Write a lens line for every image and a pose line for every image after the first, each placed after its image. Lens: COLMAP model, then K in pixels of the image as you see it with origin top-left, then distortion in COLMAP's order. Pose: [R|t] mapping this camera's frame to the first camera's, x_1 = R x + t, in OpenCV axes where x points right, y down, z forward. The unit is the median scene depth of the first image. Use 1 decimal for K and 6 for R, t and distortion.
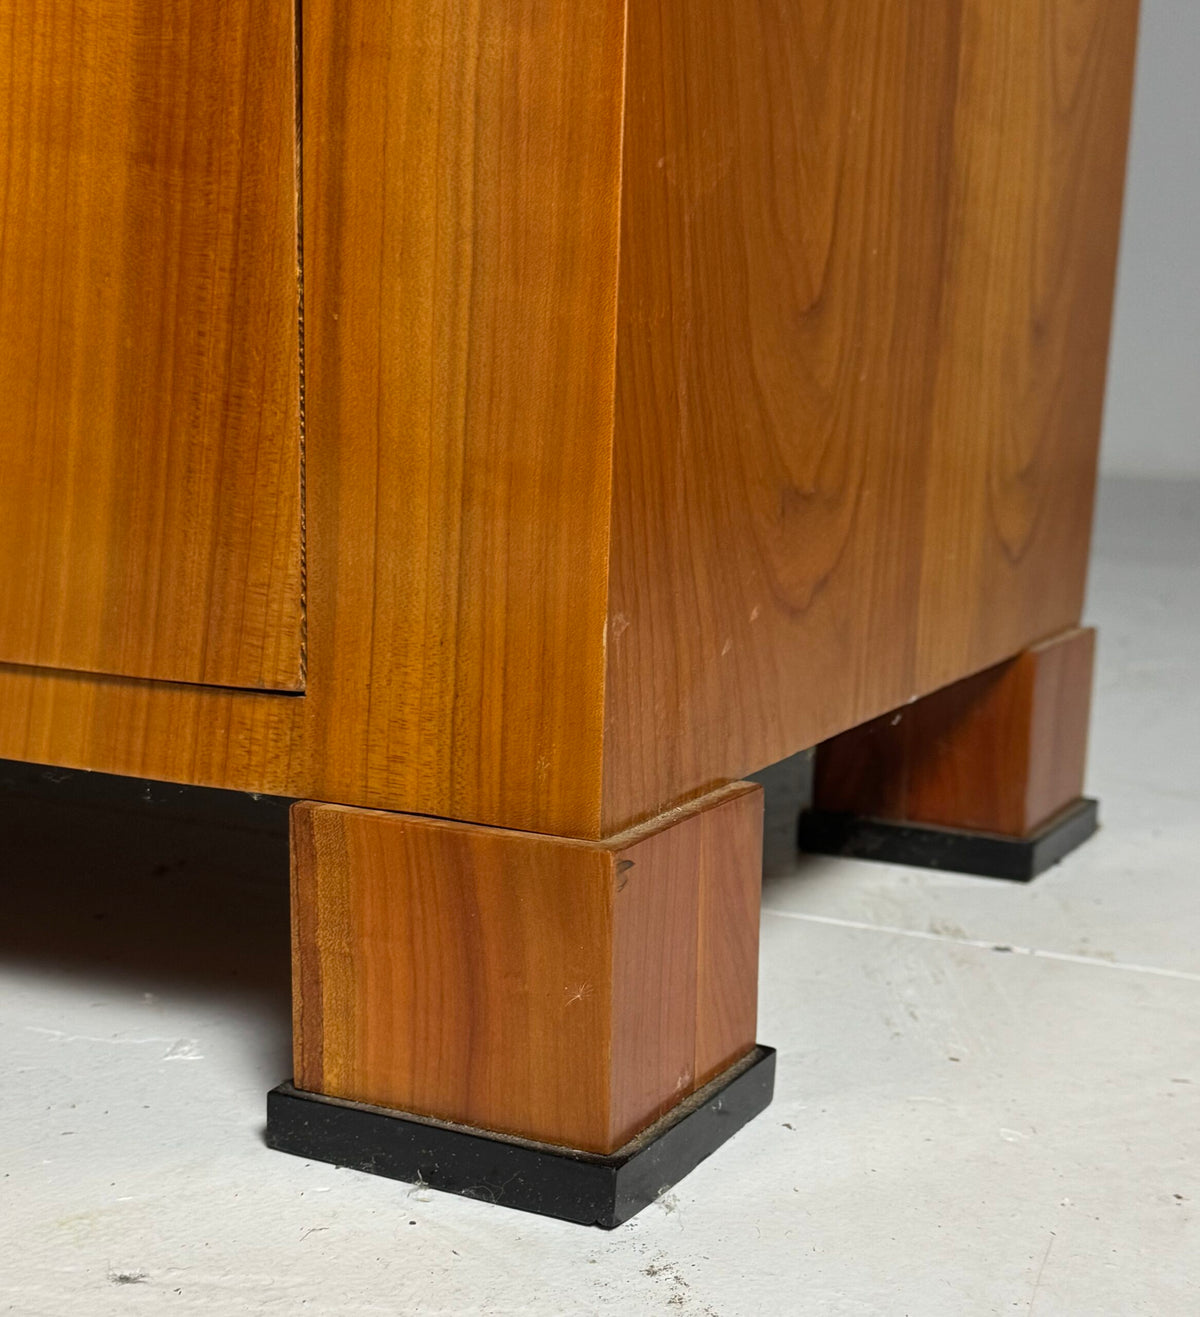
lens RADIAL K [[2125.6, 0, 595.9], [0, 2125.6, 667.9], [0, 0, 1]] dist [0.202779, 0.000000]
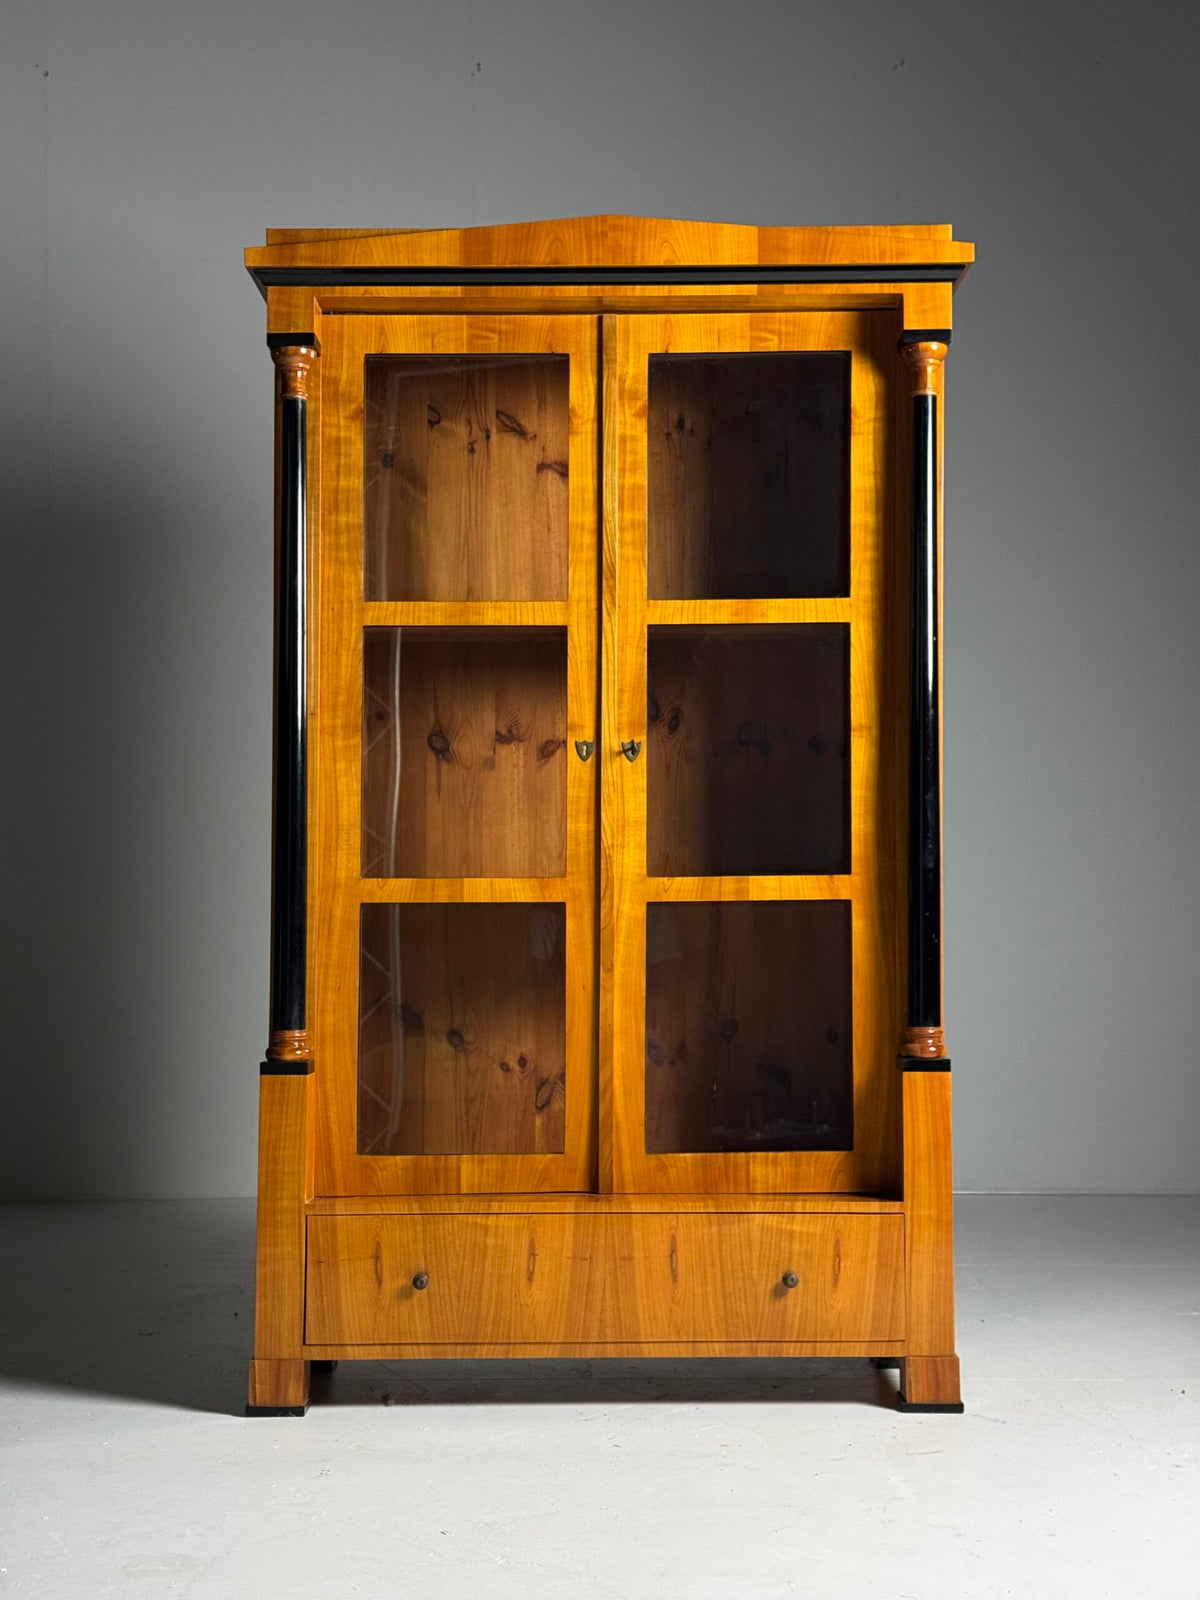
lens RADIAL K [[2257.7, 0, 600.7], [0, 2257.7, 794.8], [0, 0, 1]] dist [0.167160, 0.000000]
pose [[0.893200, -0.003815, 0.449643, -4.127222], [0.098284, 0.977441, -0.186945, -0.407760], [-0.438787, 0.211172, 0.873426, -5.134288]]
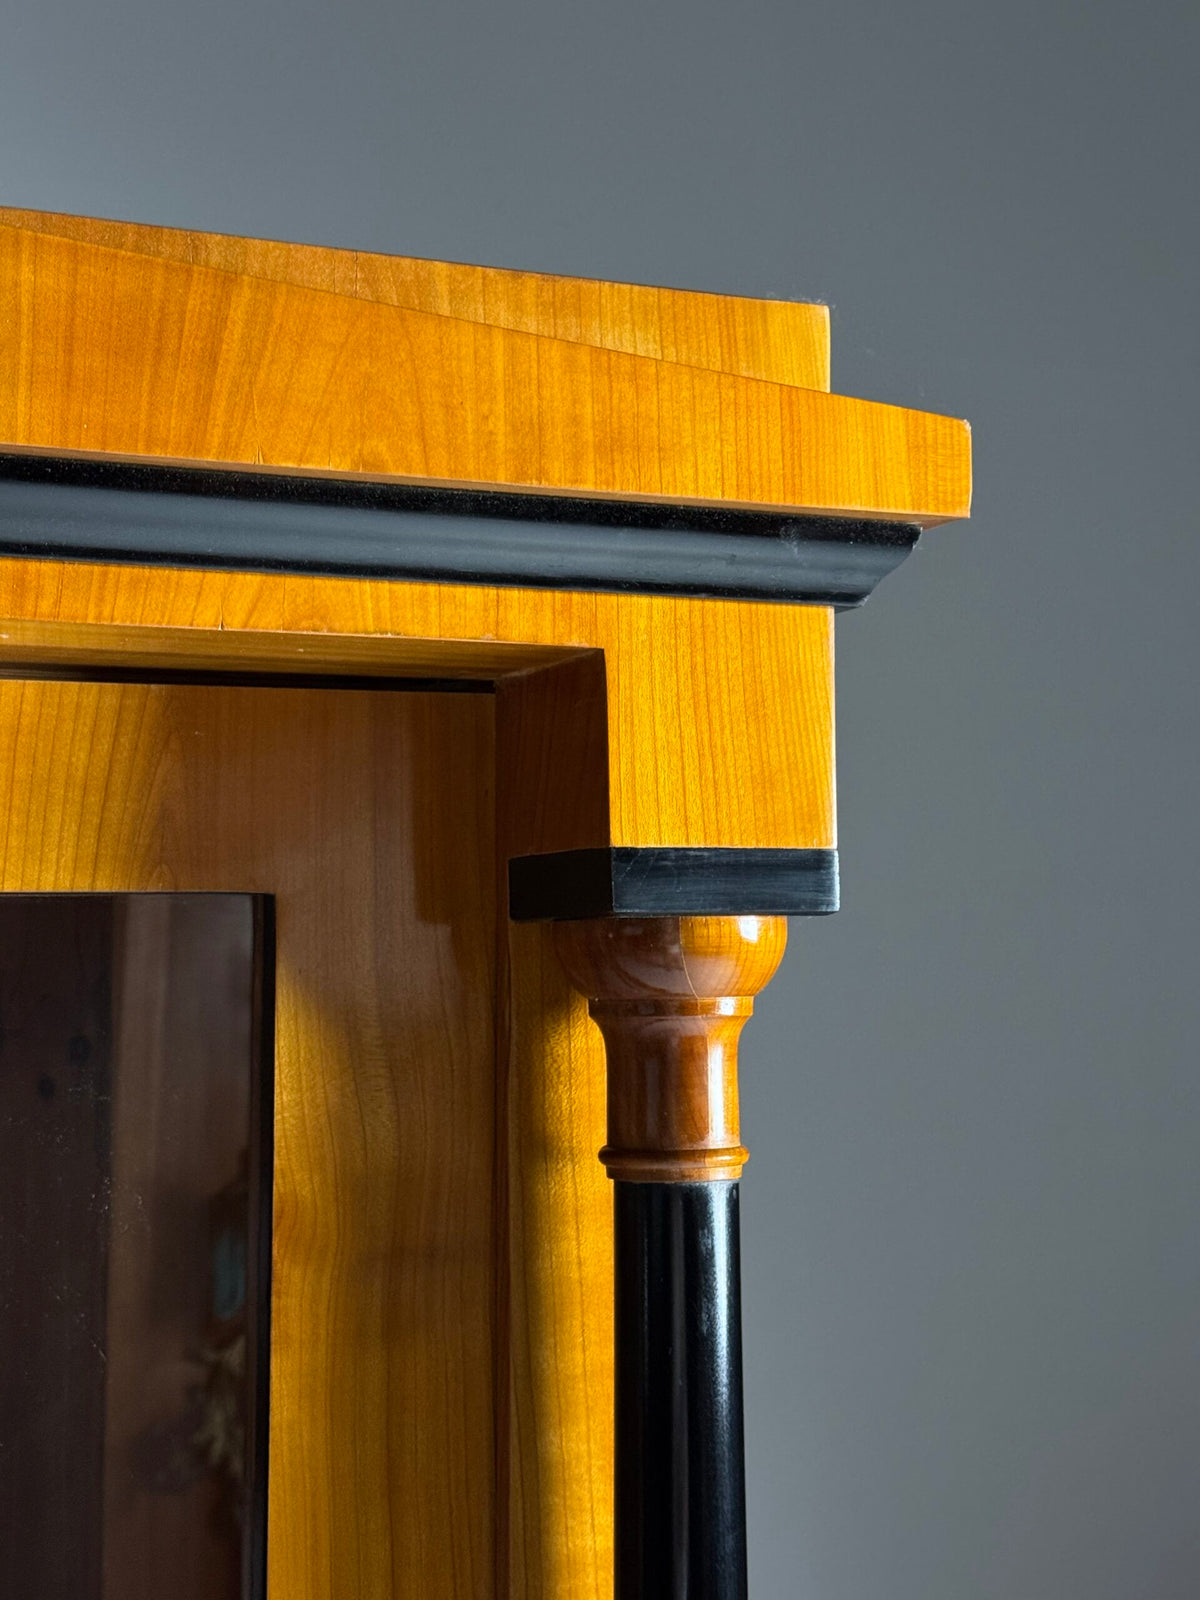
lens RADIAL K [[2492.7, 0, 610.5], [0, 2492.7, 794.2], [0, 0, 1]] dist [0.129613, 0.000000]
pose [[0.618460, 0.022873, 0.785484, -1.143361], [0.153037, 0.976932, -0.148943, -2.919955], [-0.770771, 0.212324, 0.600692, -0.427631]]
